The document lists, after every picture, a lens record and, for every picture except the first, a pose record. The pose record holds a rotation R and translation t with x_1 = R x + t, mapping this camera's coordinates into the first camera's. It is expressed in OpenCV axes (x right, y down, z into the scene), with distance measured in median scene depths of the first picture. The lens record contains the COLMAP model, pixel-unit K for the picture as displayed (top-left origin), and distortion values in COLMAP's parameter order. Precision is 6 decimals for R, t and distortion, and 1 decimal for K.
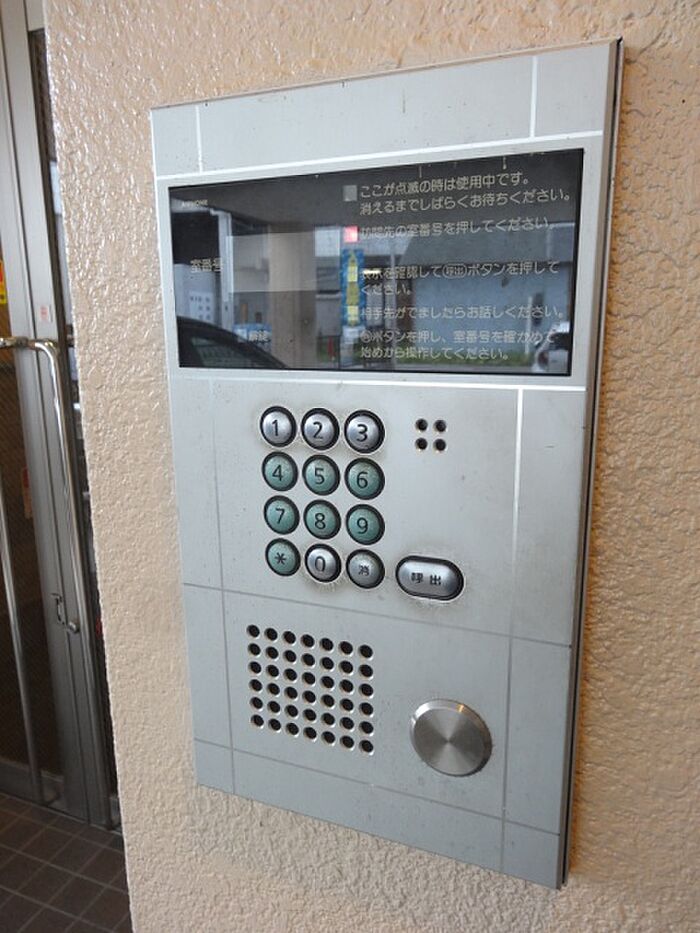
lens RADIAL K [[686.6, 0, 353.0], [0, 686.6, 468.6], [0, 0, 1]] dist [0.002737, 0.015216]
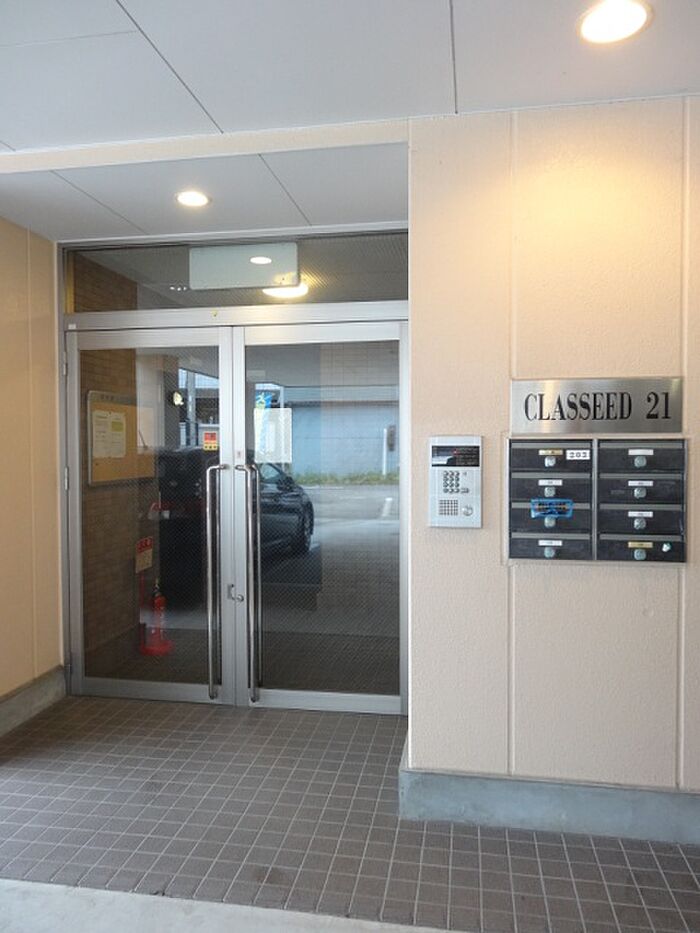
lens RADIAL K [[686.6, 0, 353.2], [0, 686.6, 462.5], [0, 0, 1]] dist [0.002737, 0.015216]
pose [[0.975780, -0.007327, 0.218633, -2.997496], [0.047891, 0.982350, -0.180820, 1.246204], [-0.213449, 0.186911, 0.958908, -6.710784]]
